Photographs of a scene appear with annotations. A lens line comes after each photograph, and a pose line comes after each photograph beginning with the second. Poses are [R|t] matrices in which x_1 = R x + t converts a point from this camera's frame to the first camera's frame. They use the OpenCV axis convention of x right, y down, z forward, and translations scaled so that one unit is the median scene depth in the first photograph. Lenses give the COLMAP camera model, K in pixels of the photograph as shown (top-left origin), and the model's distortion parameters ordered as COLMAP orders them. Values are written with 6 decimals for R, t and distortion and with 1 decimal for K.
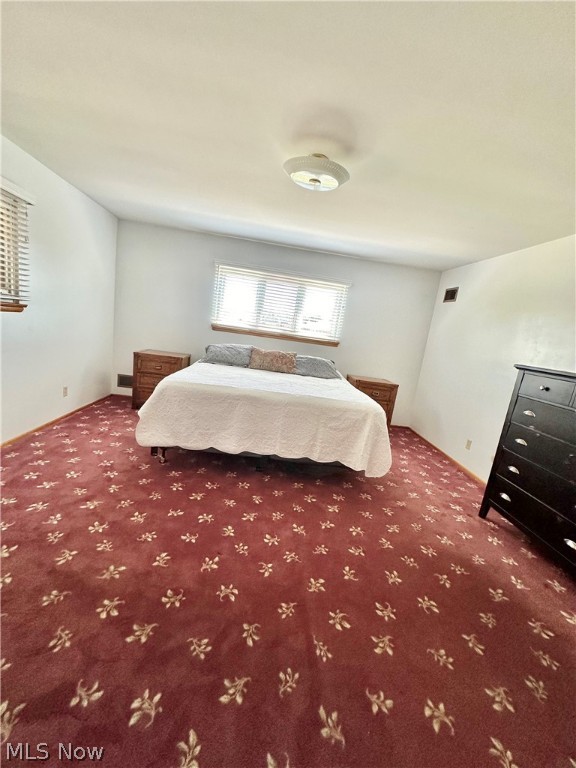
lens RADIAL K [[304.1, 0, 287.5], [0, 304.1, 385.8], [0, 0, 1]] dist [-0.000751, 0.001129]
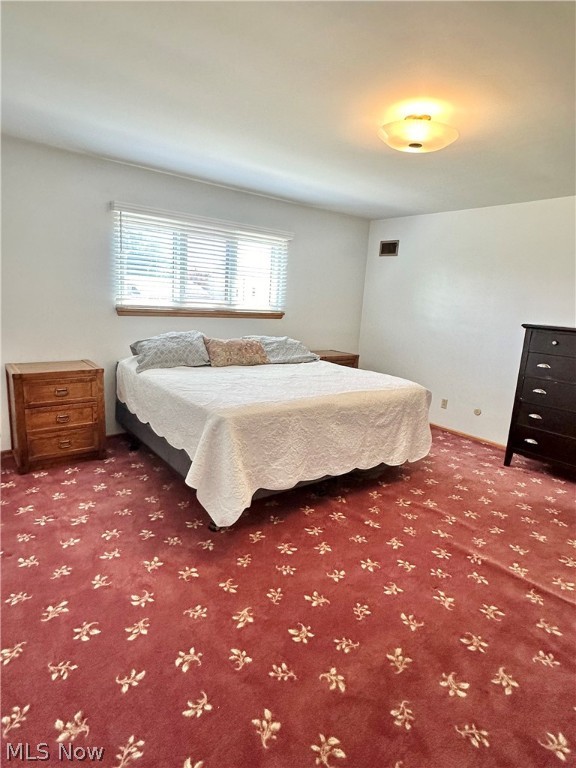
lens RADIAL K [[421.6, 0, 287.5], [0, 421.6, 383.2], [0, 0, 1]] dist [0.002541, -0.000136]
pose [[0.831649, -0.196052, 0.519542, -0.658751], [0.157790, 0.980468, 0.117407, -0.143044], [-0.532412, -0.015663, 0.846340, 0.122021]]
